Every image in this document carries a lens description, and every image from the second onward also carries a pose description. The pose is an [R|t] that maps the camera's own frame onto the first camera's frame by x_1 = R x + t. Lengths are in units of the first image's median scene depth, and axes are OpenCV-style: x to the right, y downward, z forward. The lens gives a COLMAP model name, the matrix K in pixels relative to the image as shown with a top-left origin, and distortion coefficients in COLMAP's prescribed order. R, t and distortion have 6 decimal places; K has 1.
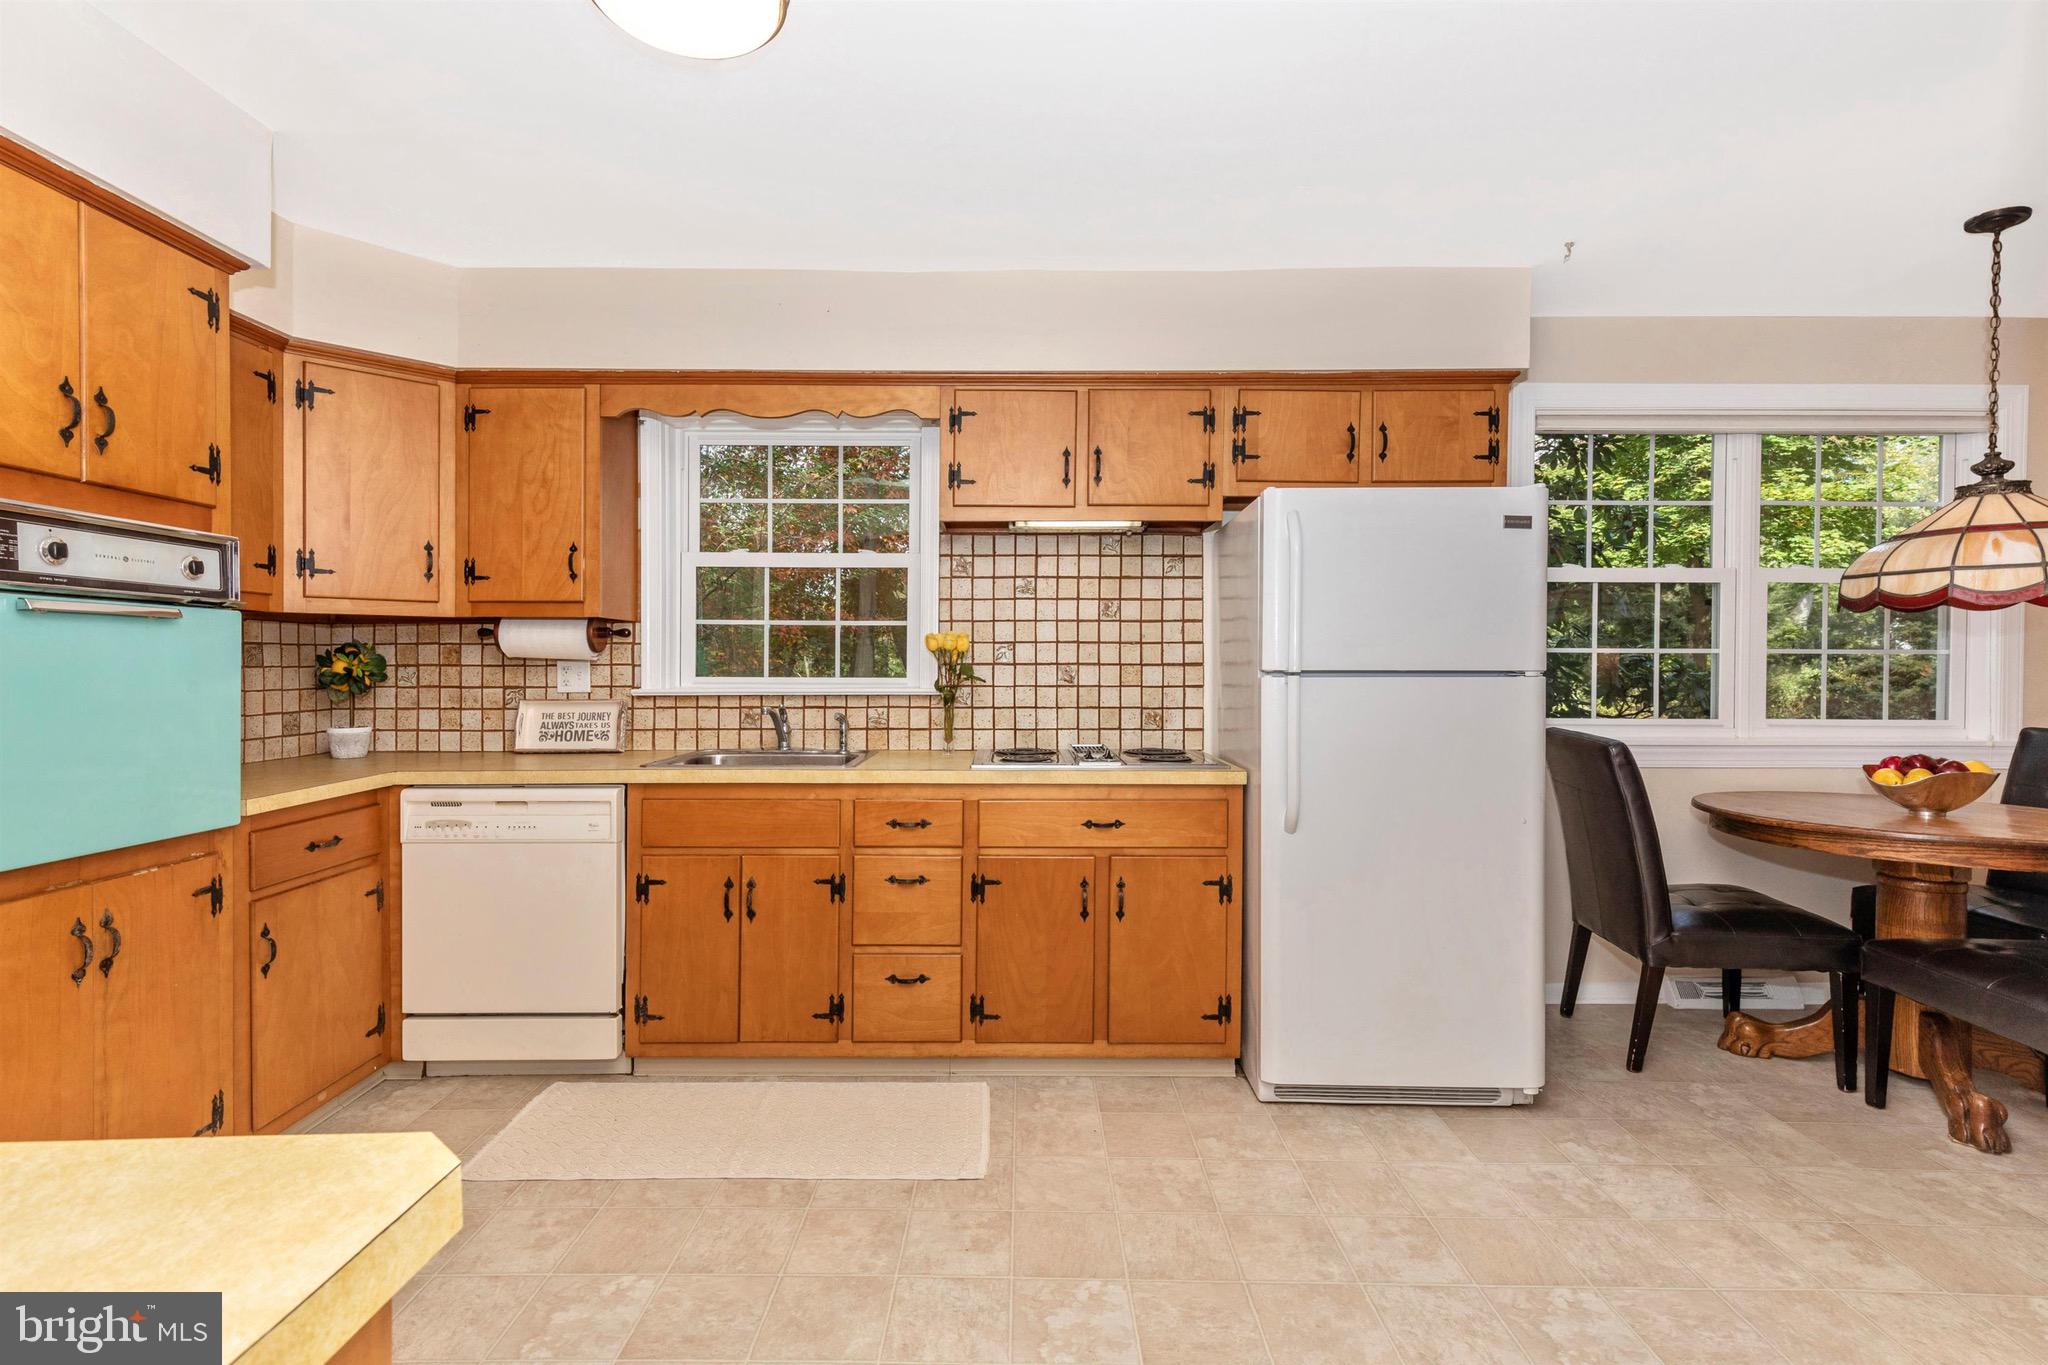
lens RADIAL K [[926.2, 0, 1033.9], [0, 926.2, 680.9], [0, 0, 1]] dist [0.012028, -0.002088]
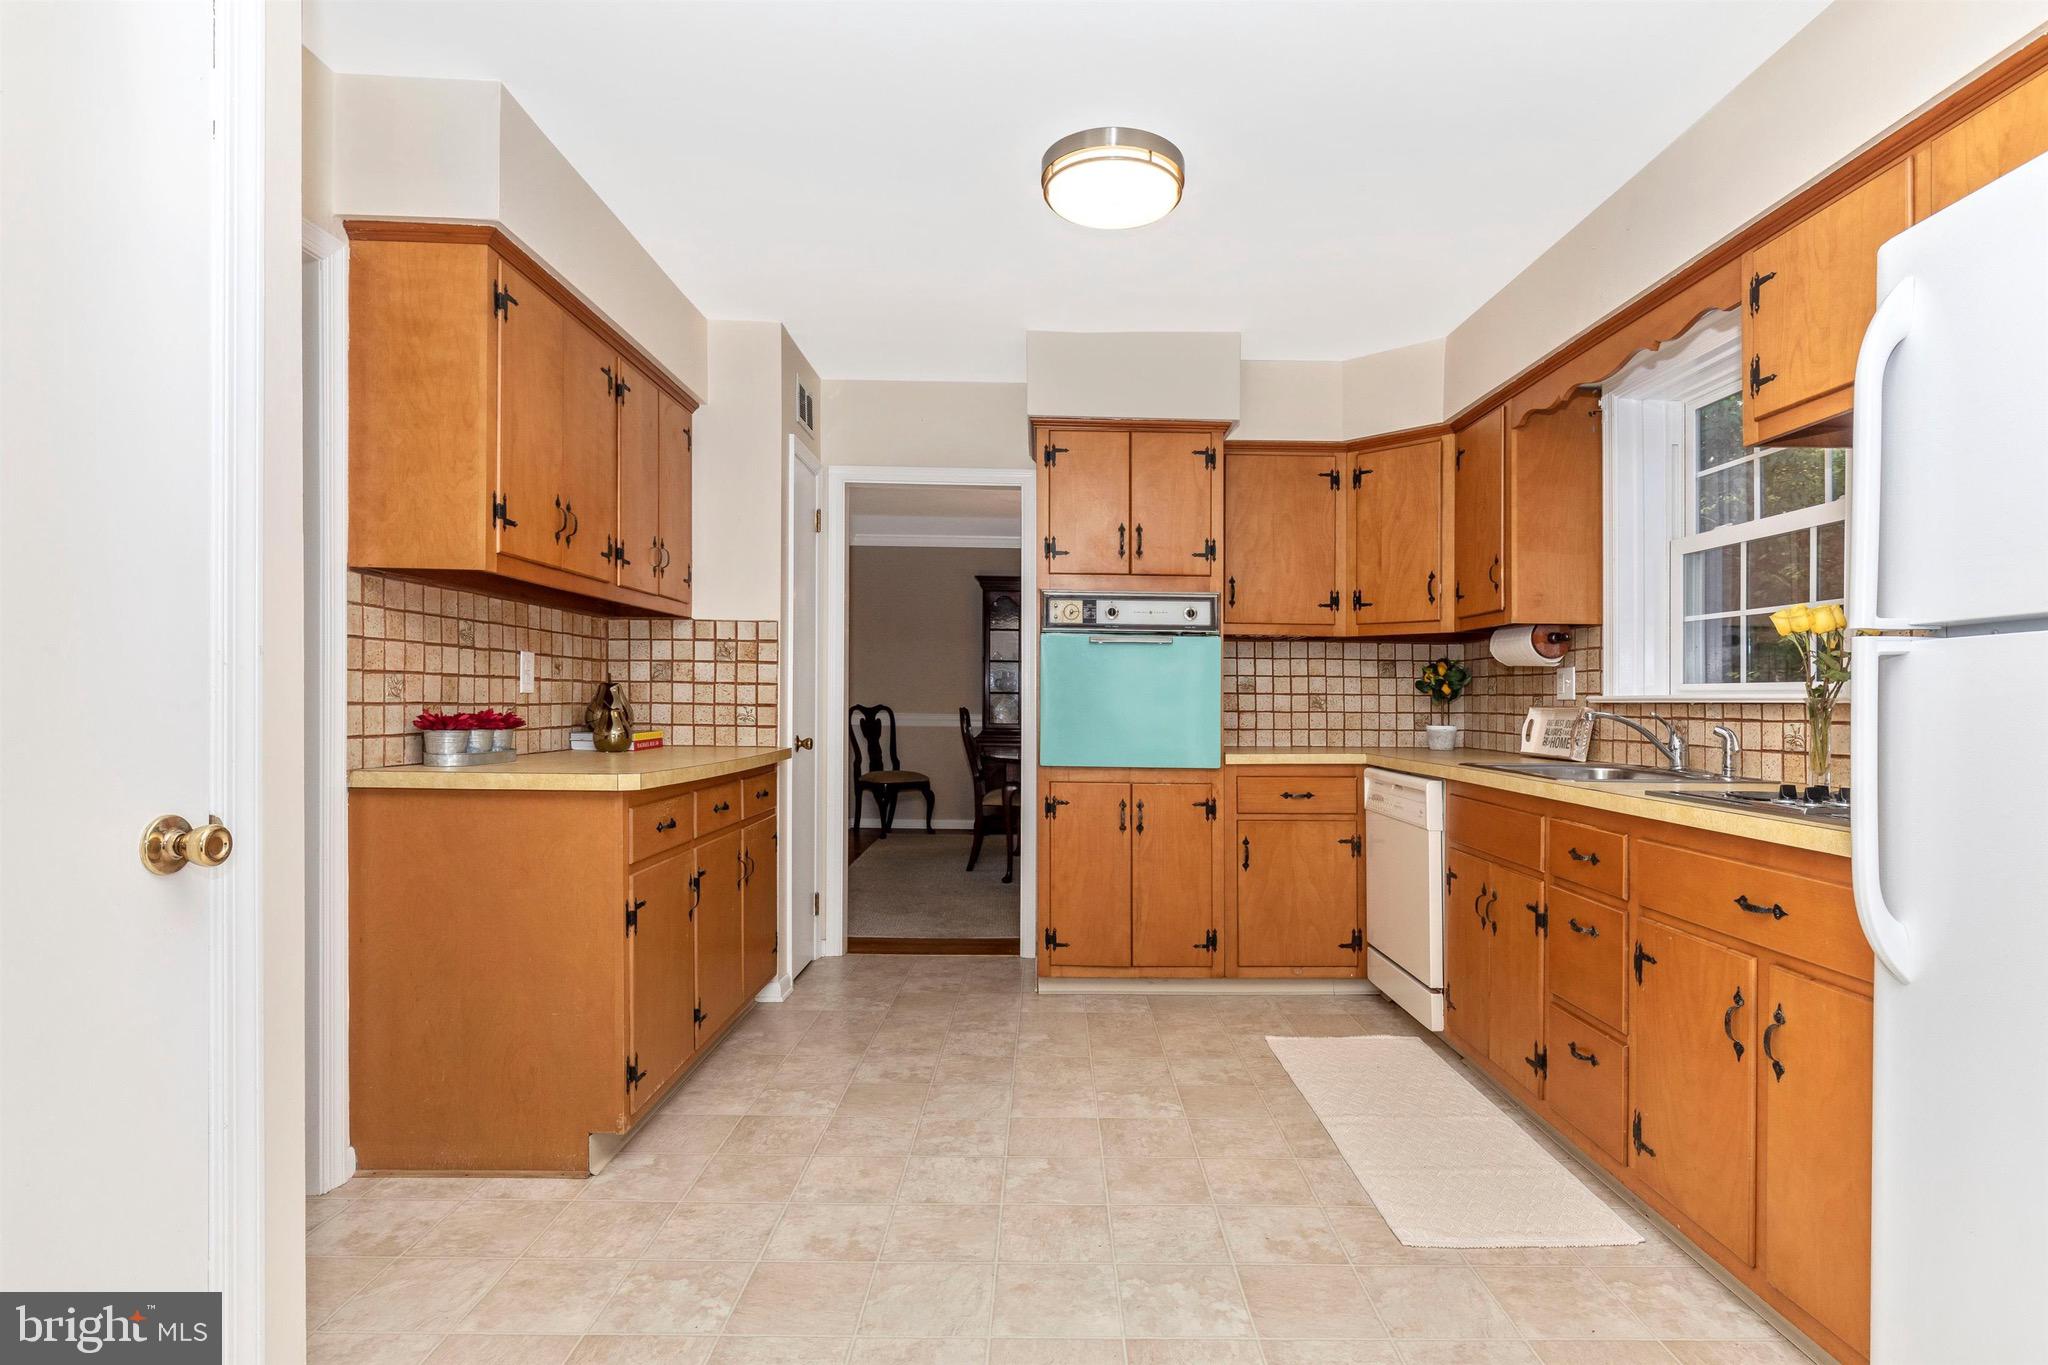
lens RADIAL K [[1030.2, 0, 1071.7], [0, 1030.2, 706.4], [0, 0, 1]] dist [0.004224, 0.000807]
pose [[0.026440, 0.005452, -0.999636, 0.706564], [-0.025702, 0.999658, 0.004772, 0.033174], [0.999320, 0.025566, 0.026571, 0.522019]]
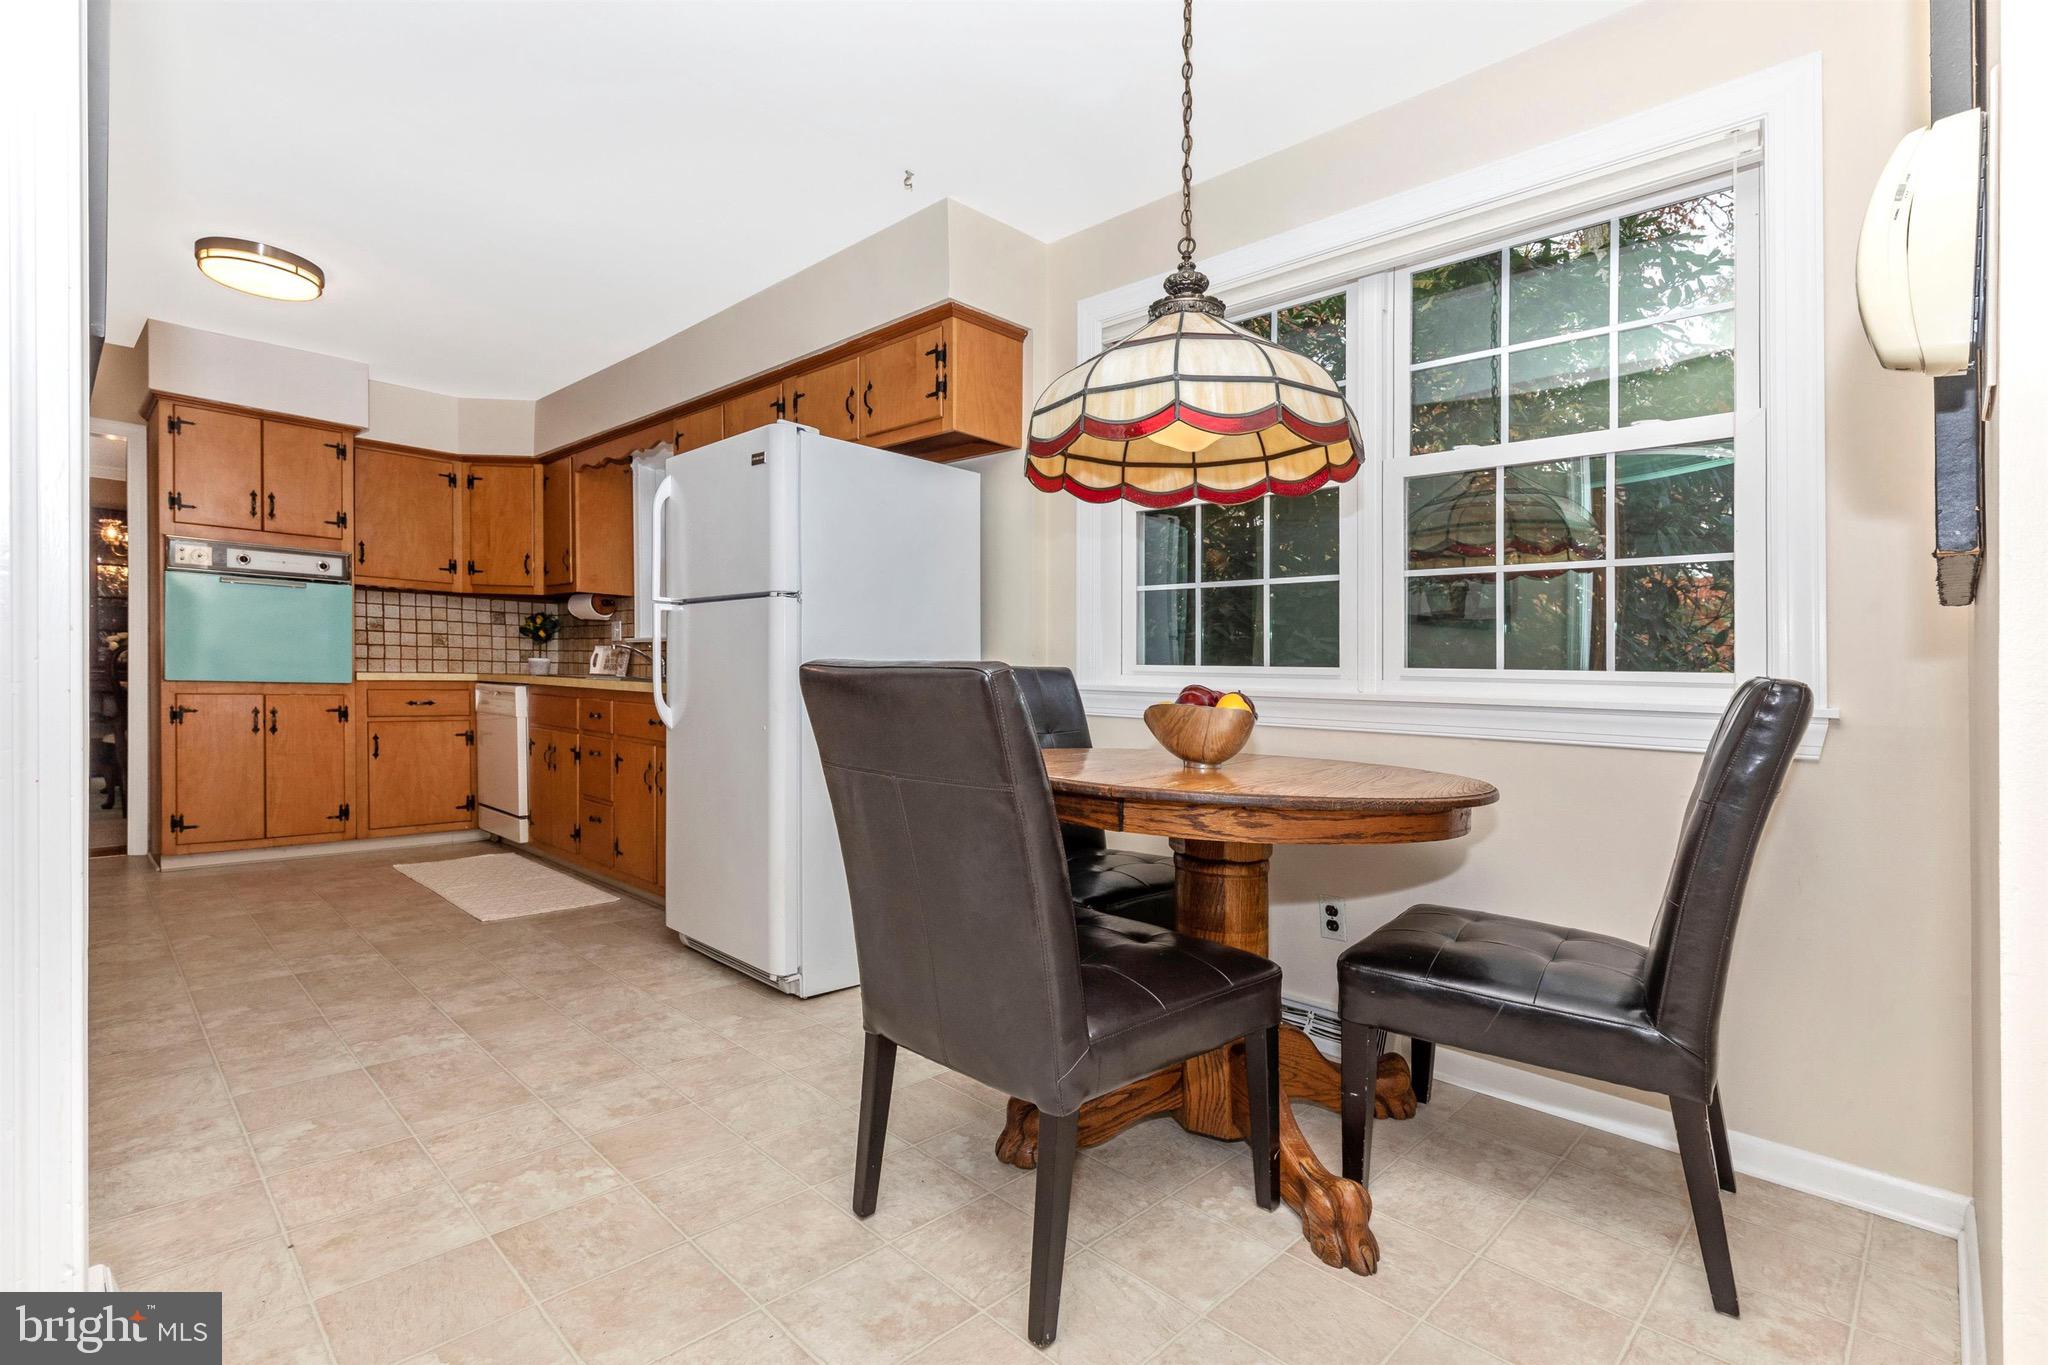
lens RADIAL K [[926.2, 0, 1054.1], [0, 926.2, 690.1], [0, 0, 1]] dist [0.012028, -0.002088]
pose [[0.729386, 0.007879, -0.684057, 1.397450], [-0.020222, 0.999745, -0.010046, 0.120049], [0.683804, 0.021160, 0.729359, 0.401606]]
